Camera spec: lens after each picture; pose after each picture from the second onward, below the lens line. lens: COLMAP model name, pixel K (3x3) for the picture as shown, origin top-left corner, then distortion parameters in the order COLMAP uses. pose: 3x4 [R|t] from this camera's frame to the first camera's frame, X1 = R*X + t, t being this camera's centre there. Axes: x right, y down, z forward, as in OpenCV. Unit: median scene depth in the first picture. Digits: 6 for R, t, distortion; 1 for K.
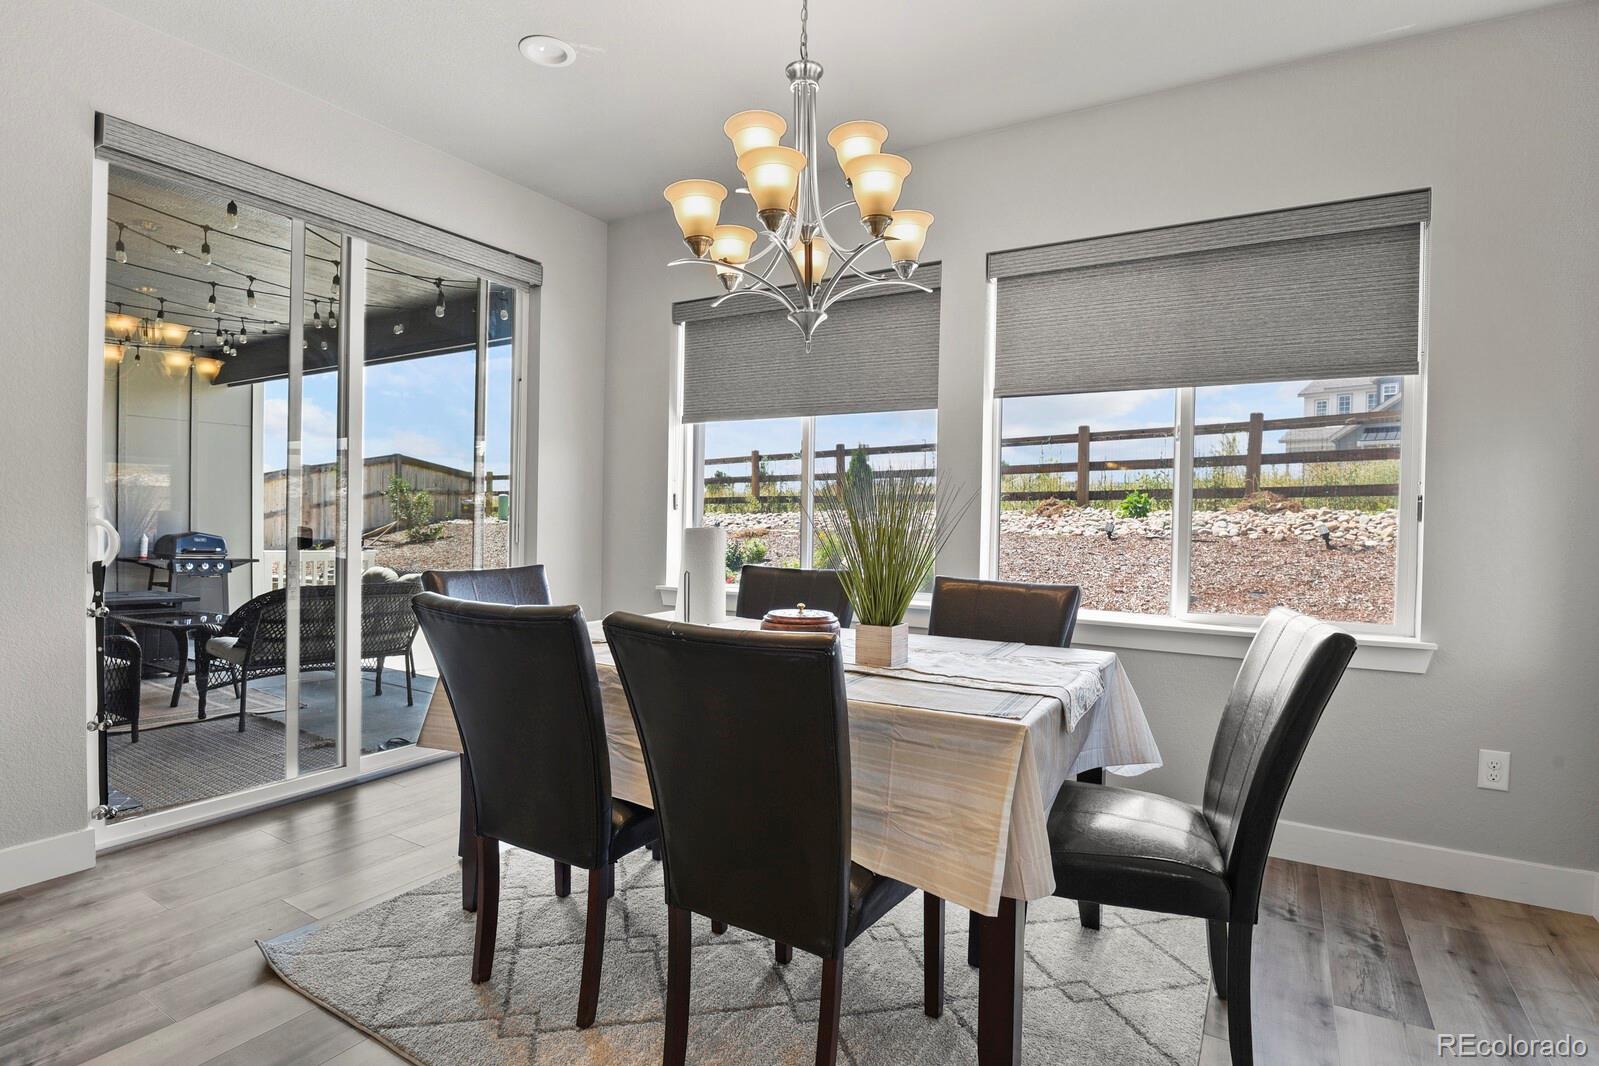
lens RADIAL K [[794.5, 0, 792.1], [0, 794.5, 534.6], [0, 0, 1]] dist [-0.023844, -0.002037]
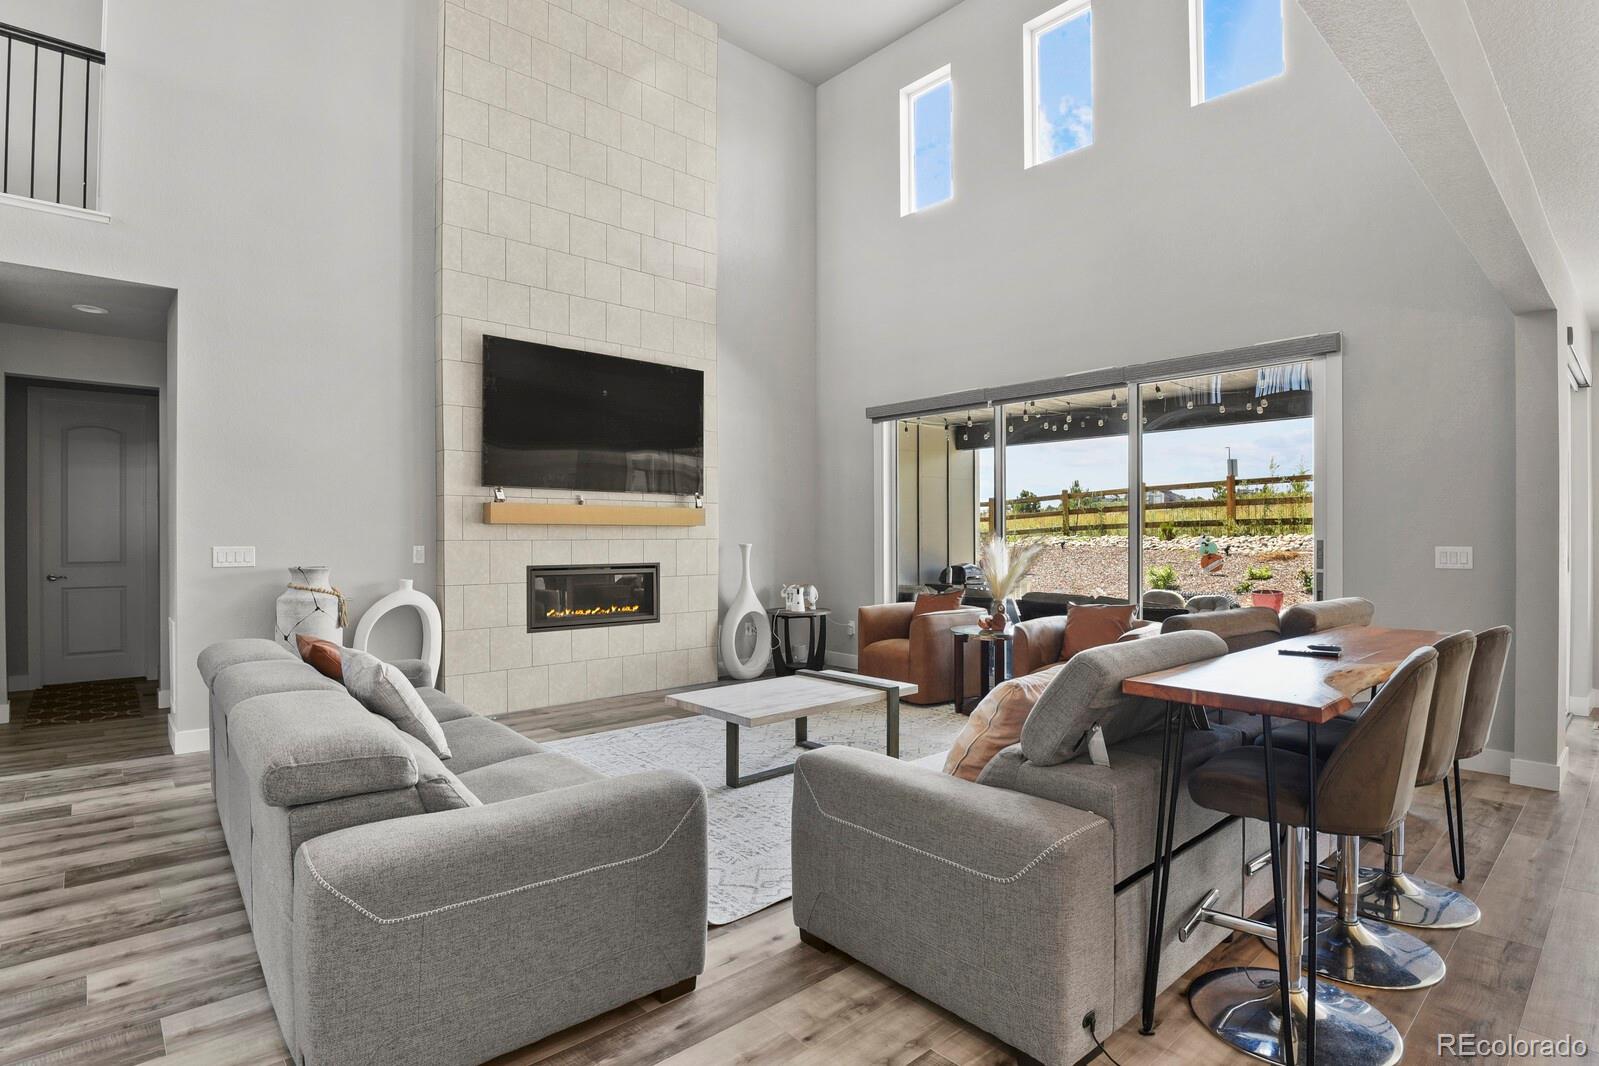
lens RADIAL K [[794.5, 0, 801.3], [0, 794.5, 537.5], [0, 0, 1]] dist [-0.023844, -0.002037]
pose [[0.958327, -0.020830, -0.284914, -0.549034], [0.015482, 0.999659, -0.021011, -0.020145], [0.285254, 0.015724, 0.958323, -0.299307]]
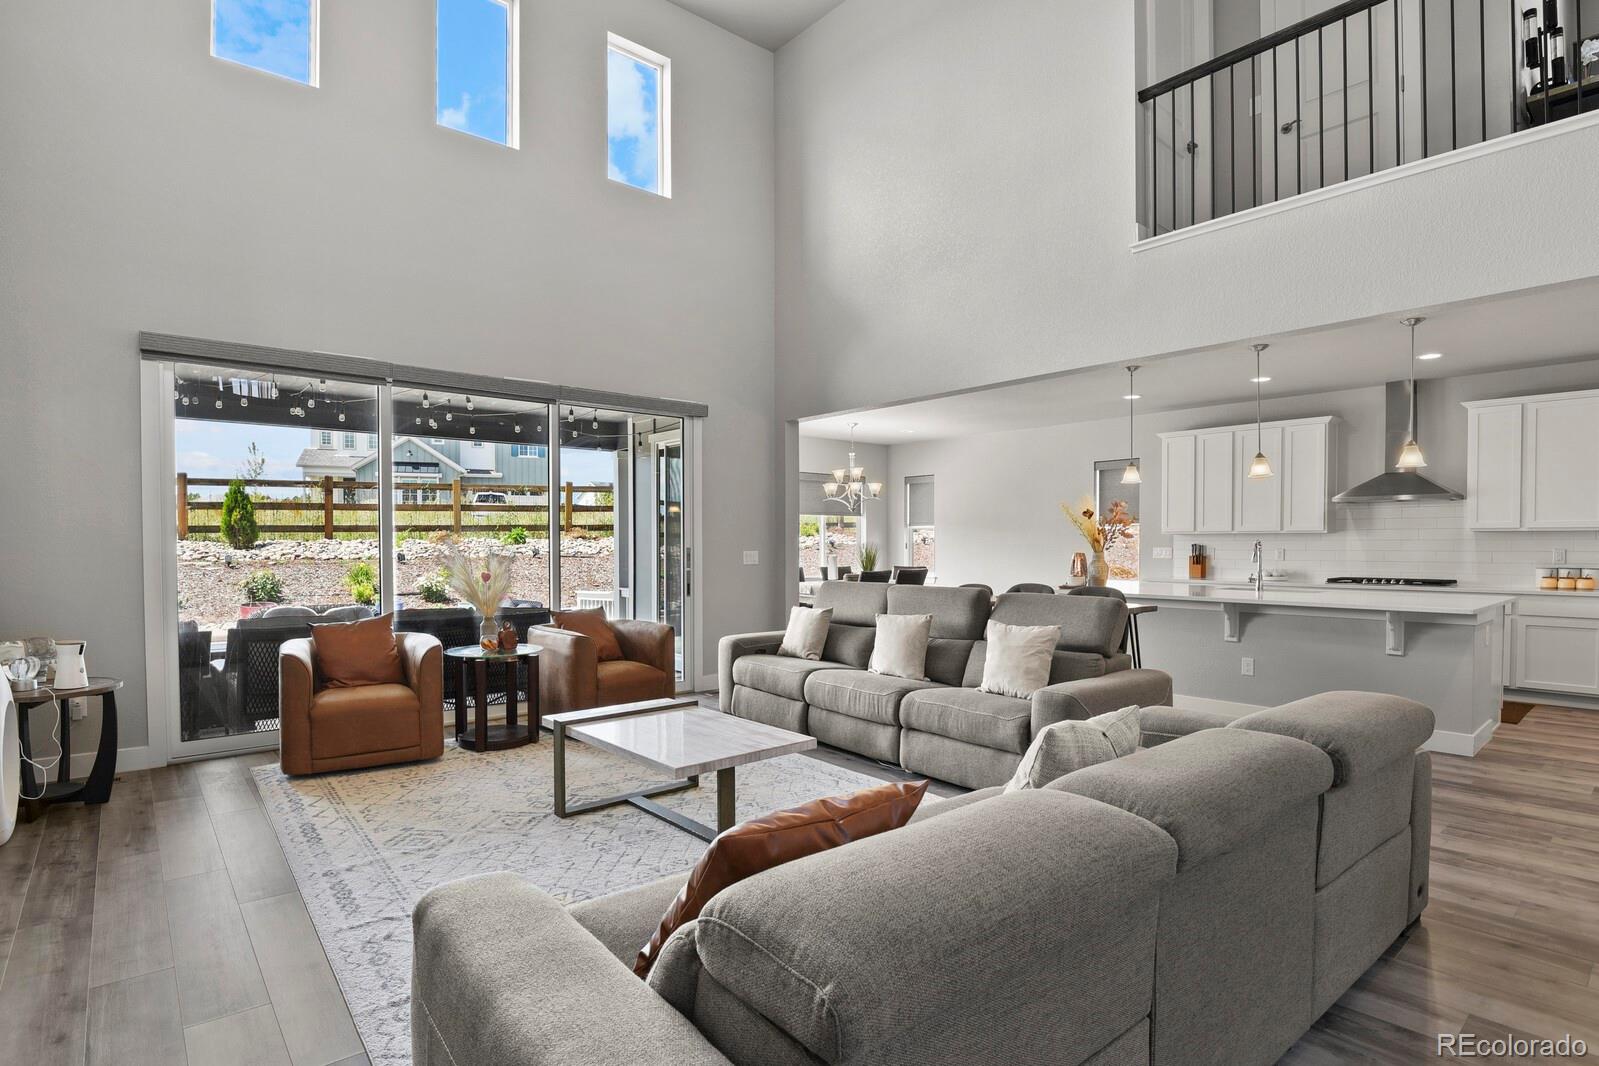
lens RADIAL K [[794.5, 0, 798.3], [0, 794.5, 554.4], [0, 0, 1]] dist [-0.023844, -0.002037]
pose [[0.319806, -0.033988, 0.946873, -1.046396], [0.024870, 0.999313, 0.027471, -0.035237], [-0.947157, 0.014764, 0.320431, -0.036017]]
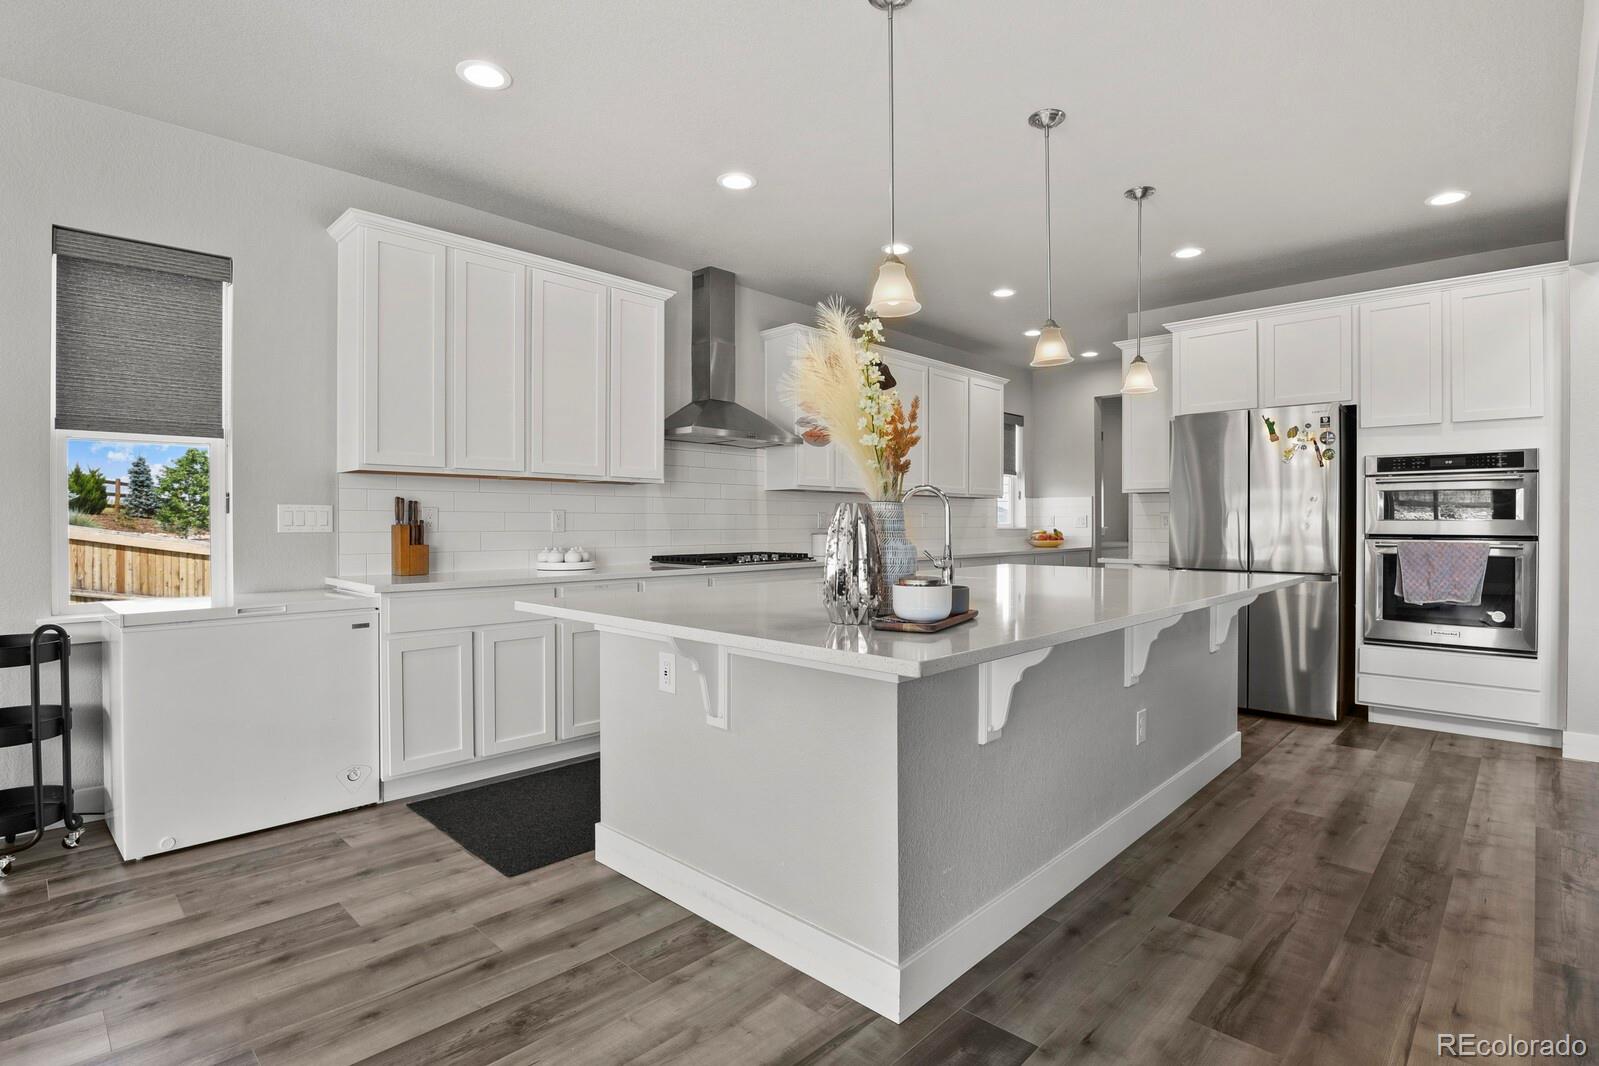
lens RADIAL K [[794.5, 0, 790.5], [0, 794.5, 530.5], [0, 0, 1]] dist [-0.023844, -0.002037]
pose [[-0.975101, -0.023003, 0.220567, -0.287131], [-0.016285, 0.999348, 0.032231, -0.009783], [-0.221164, 0.027837, -0.974839, 0.170932]]
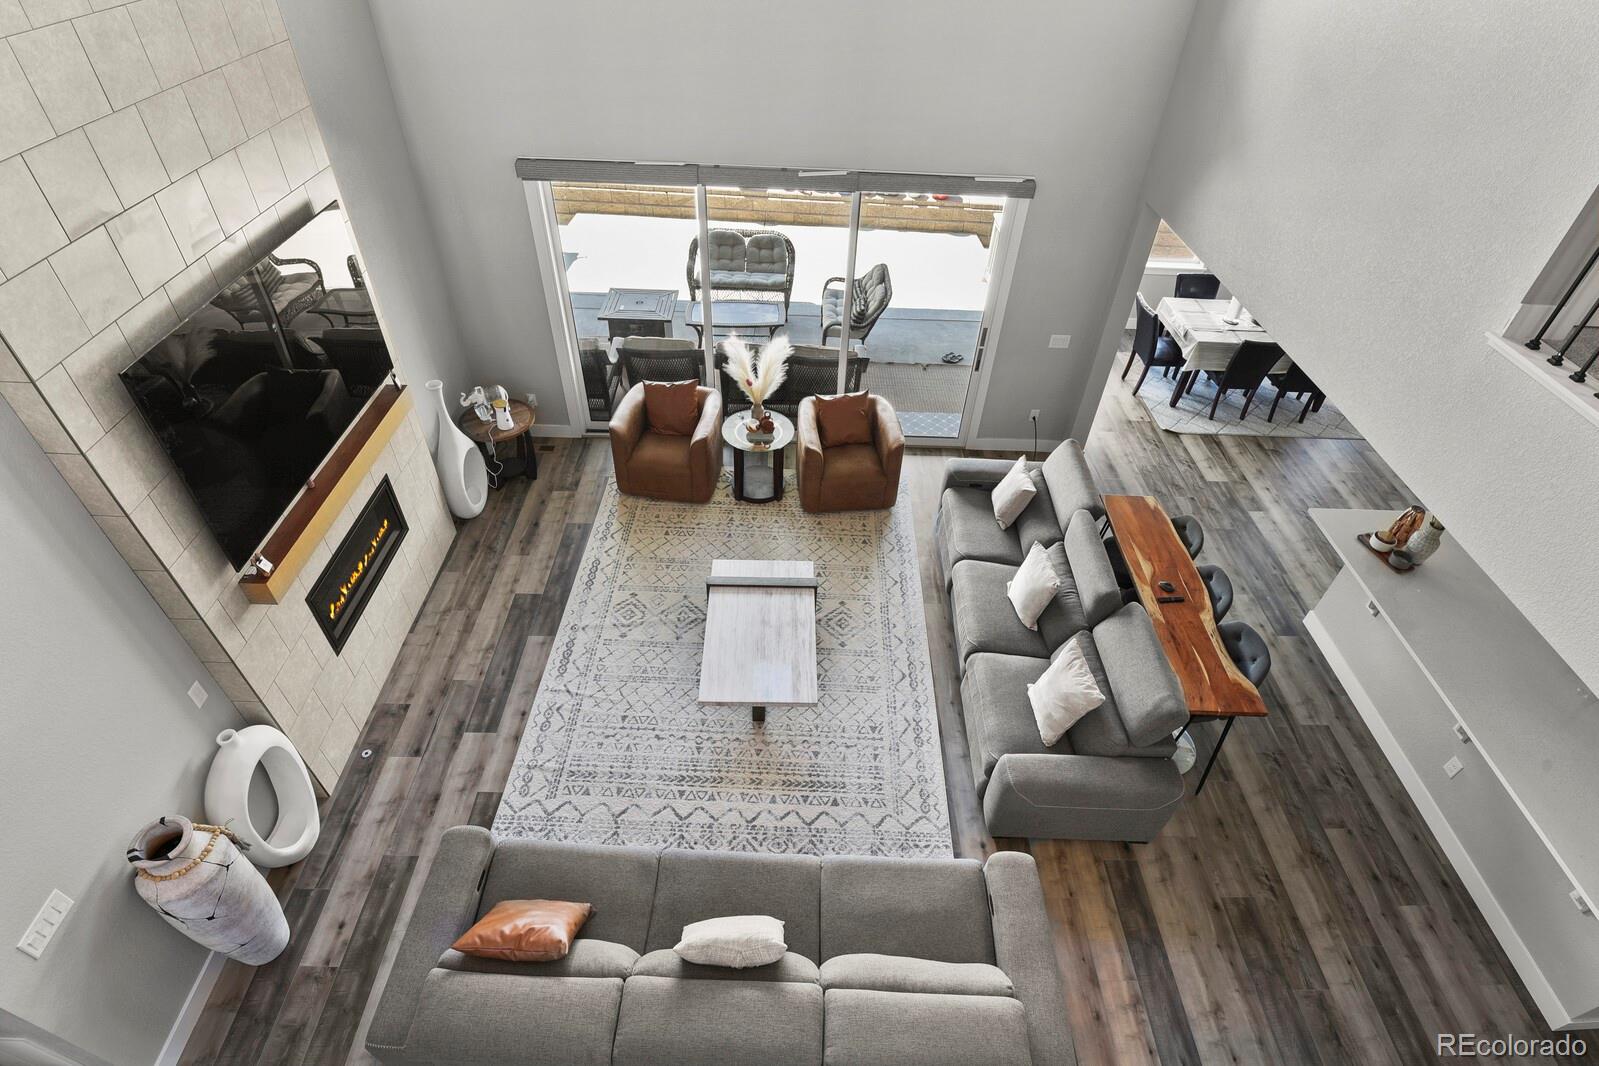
lens RADIAL K [[794.5, 0, 812.7], [0, 794.5, 516.1], [0, 0, 1]] dist [-0.023844, -0.002037]
pose [[0.852473, -0.330199, 0.405288, -0.862373], [-0.015781, 0.758661, 0.651295, -0.369436], [-0.522533, -0.561607, 0.641527, -0.185318]]
